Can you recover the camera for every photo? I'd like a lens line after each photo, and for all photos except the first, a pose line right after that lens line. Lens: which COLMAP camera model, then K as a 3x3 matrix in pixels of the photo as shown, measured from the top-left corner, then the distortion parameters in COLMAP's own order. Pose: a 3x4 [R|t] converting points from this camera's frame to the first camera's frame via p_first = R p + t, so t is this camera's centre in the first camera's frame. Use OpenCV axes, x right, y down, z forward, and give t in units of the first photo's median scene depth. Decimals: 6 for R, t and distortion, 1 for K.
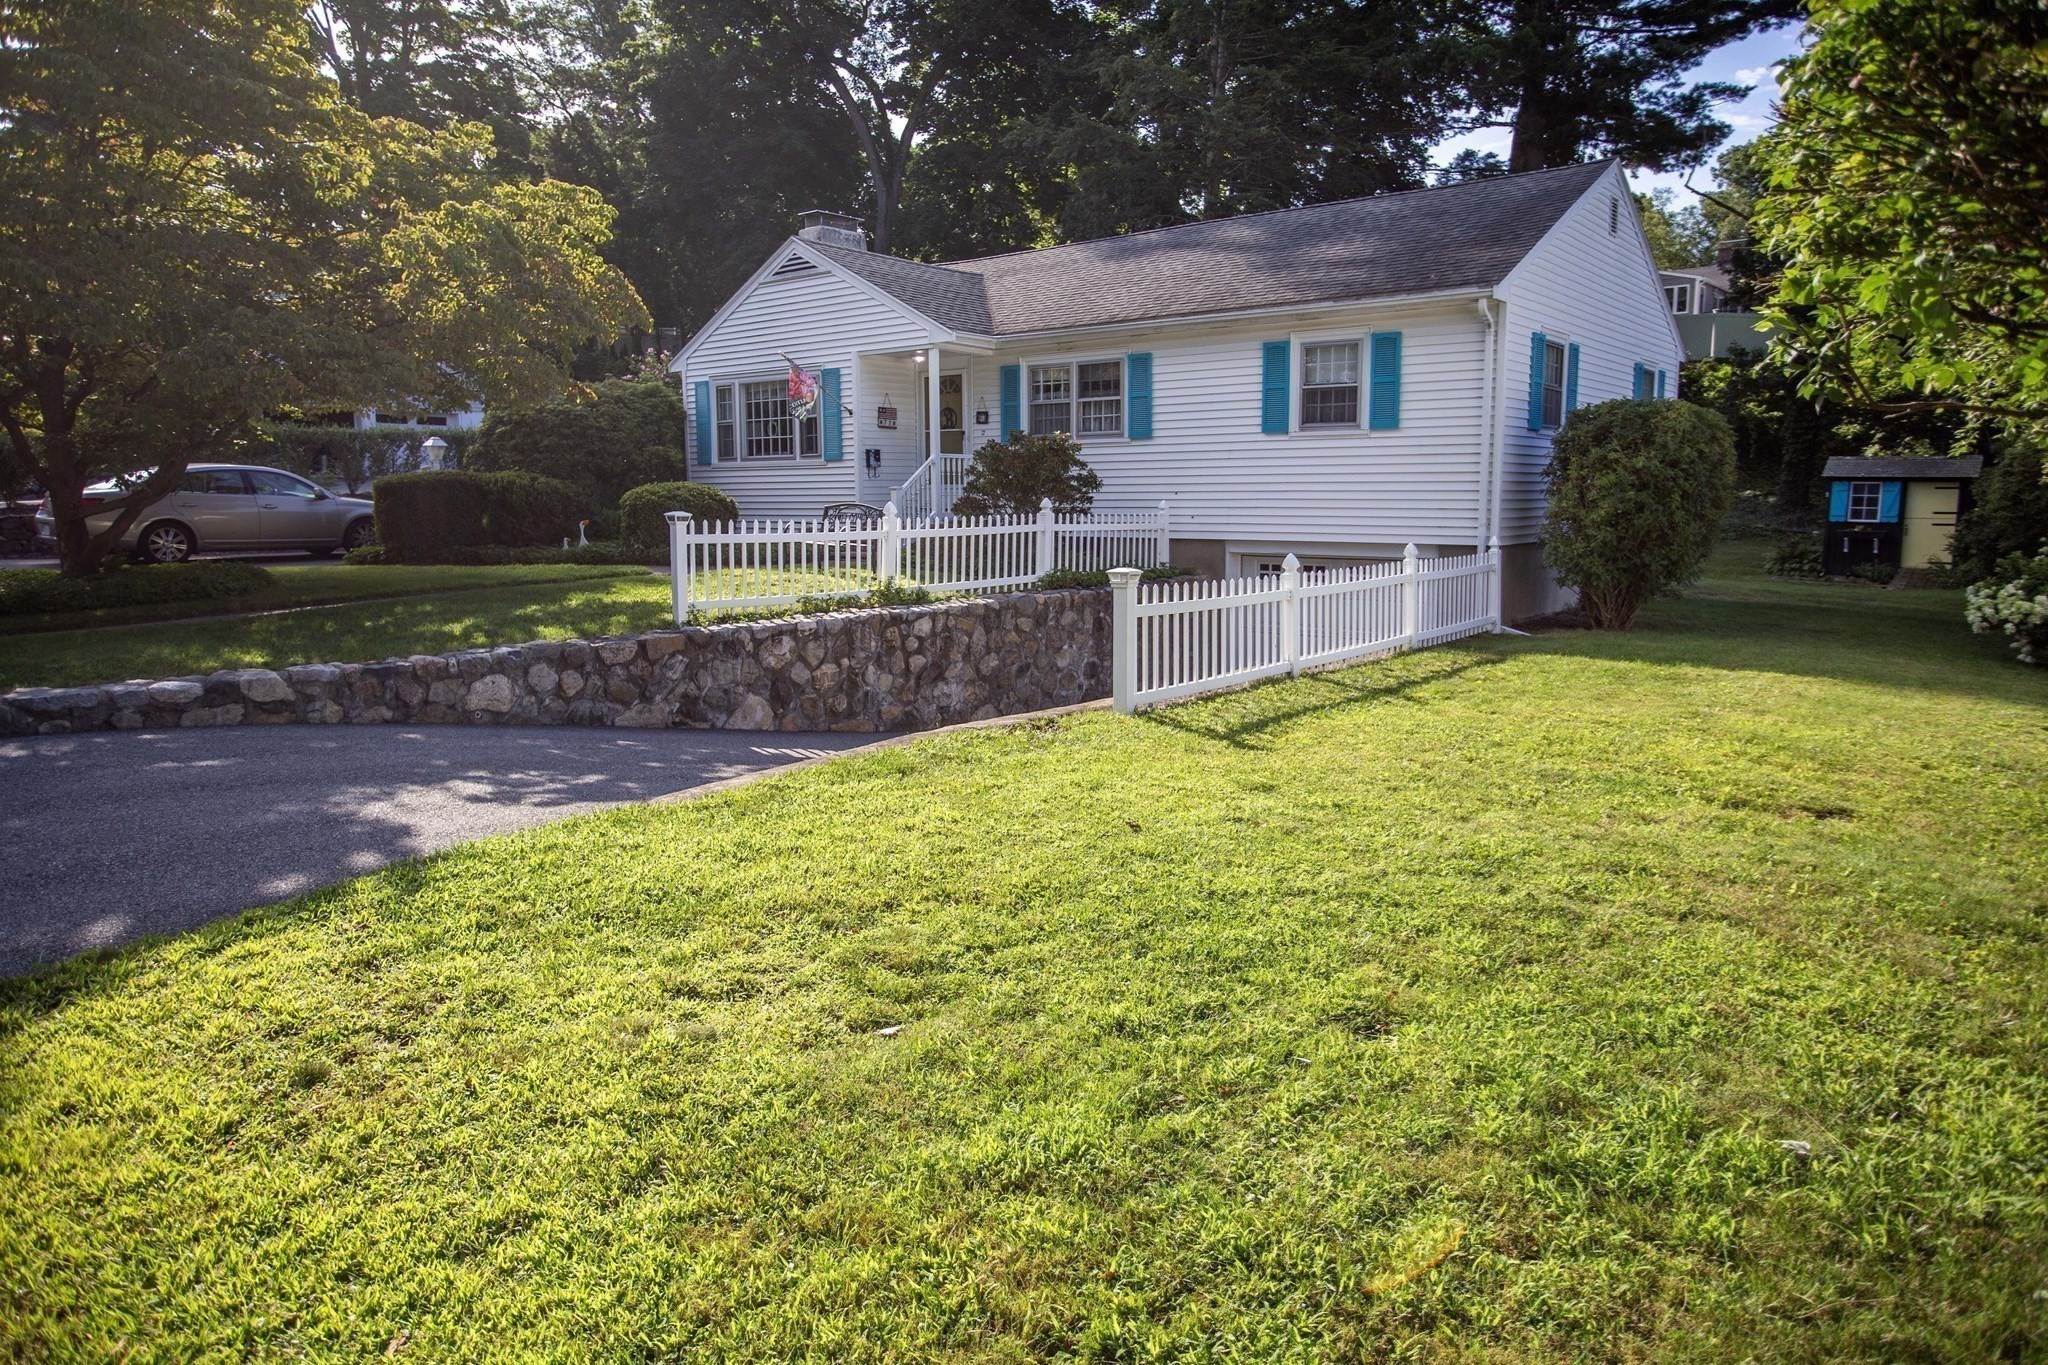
lens RADIAL K [[1304.3, 0, 1014.2], [0, 1304.3, 676.0], [0, 0, 1]] dist [-0.071778, 0.066935]
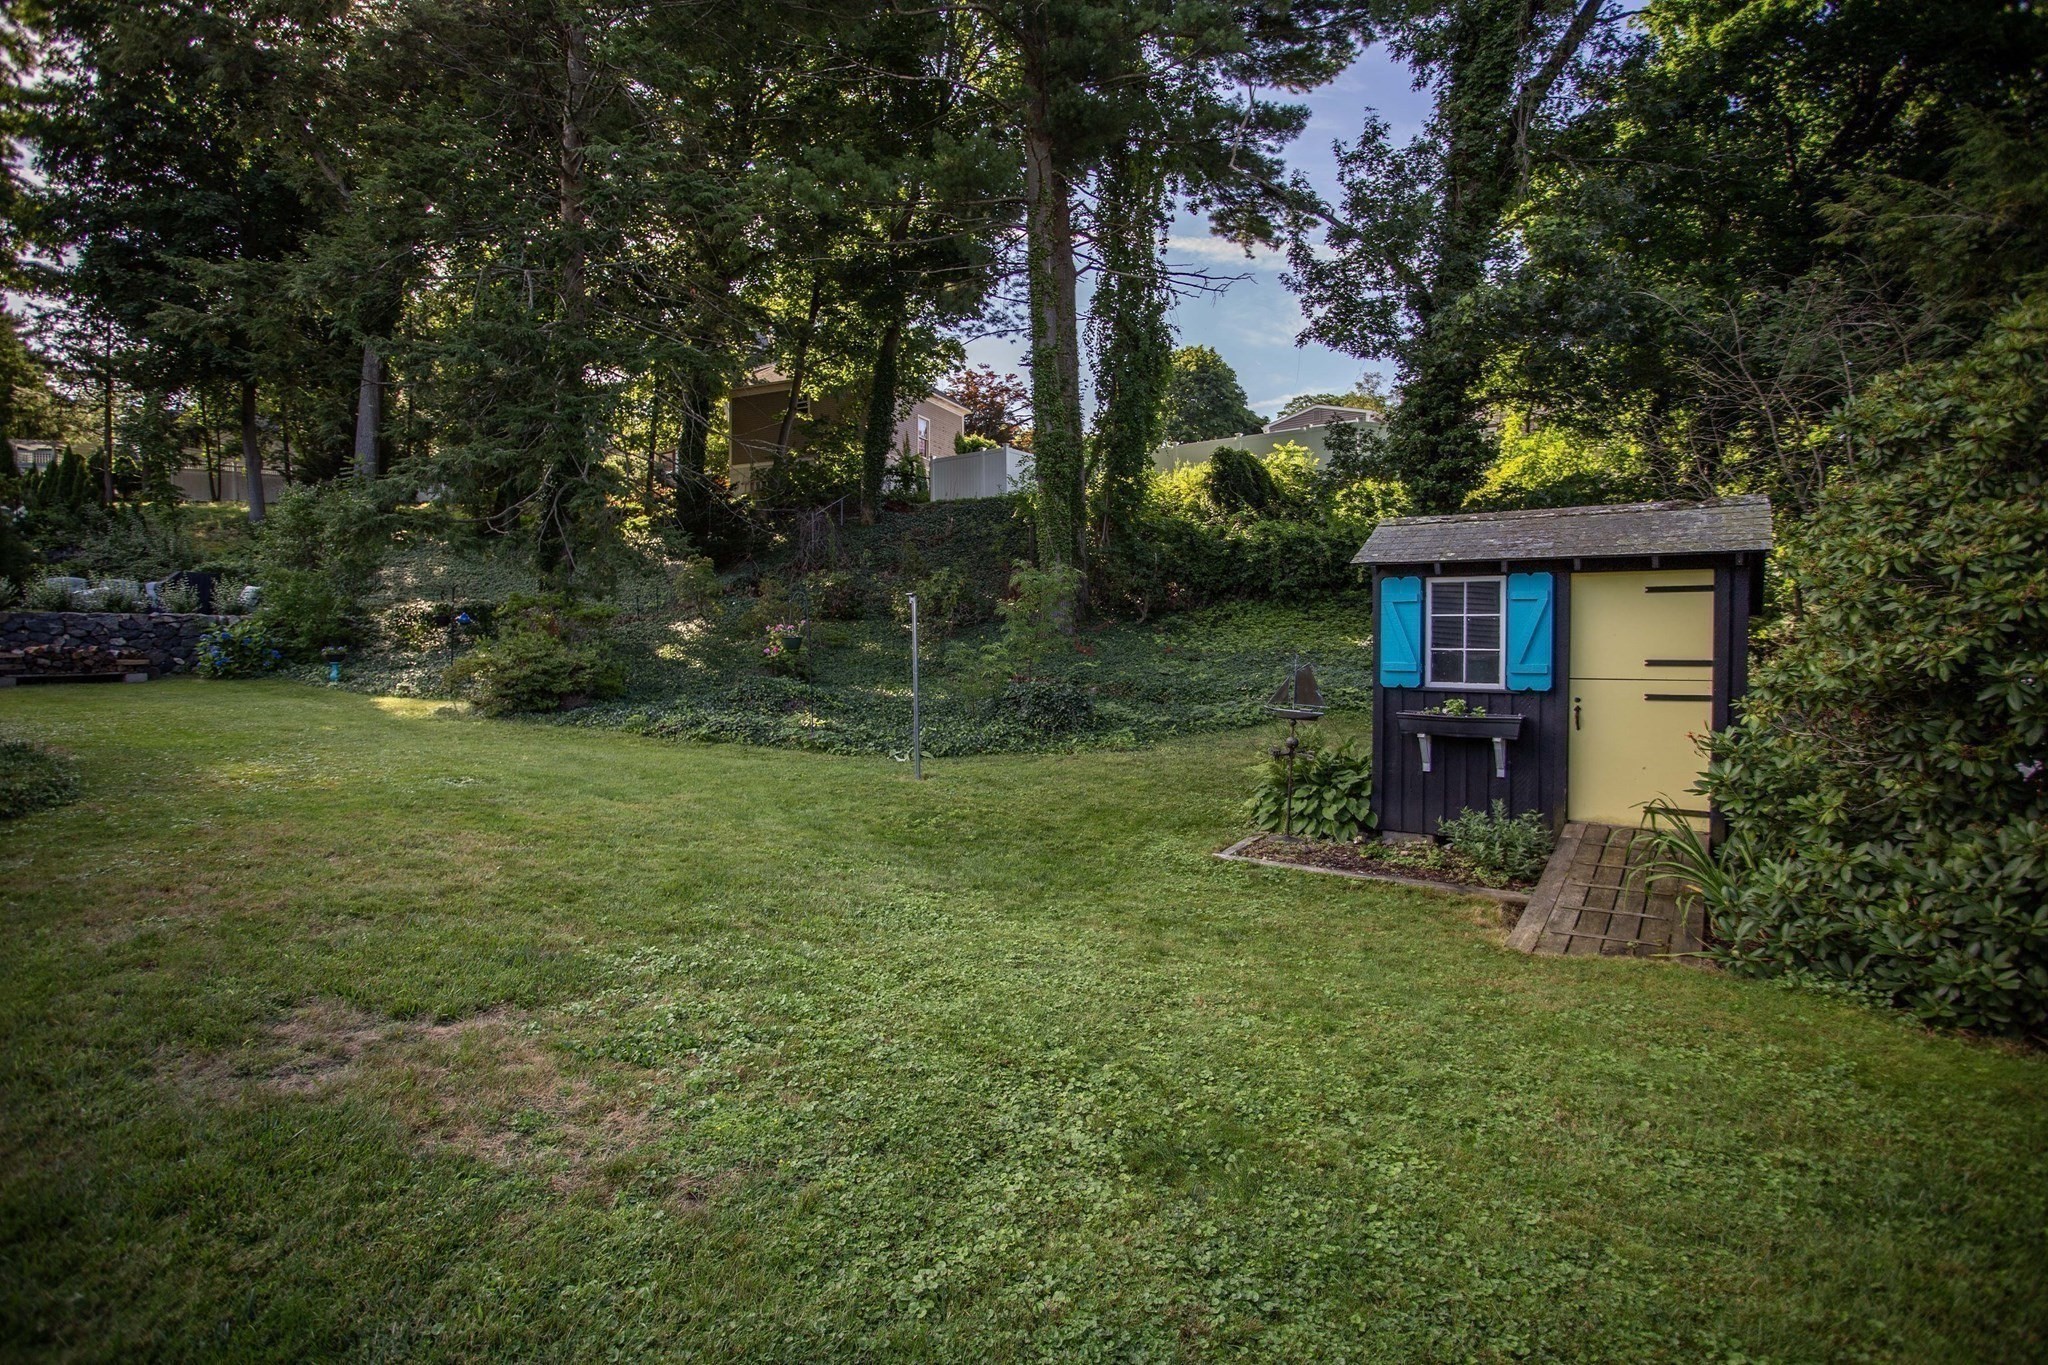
lens RADIAL K [[1007.7, 0, 1033.3], [0, 1007.7, 665.2], [0, 0, 1]] dist [-0.070909, 0.023404]
pose [[0.996991, 0.000711, 0.077509, 0.884144], [0.009205, 0.991797, -0.127494, -0.156888], [-0.076963, 0.127824, 0.988806, 1.243784]]
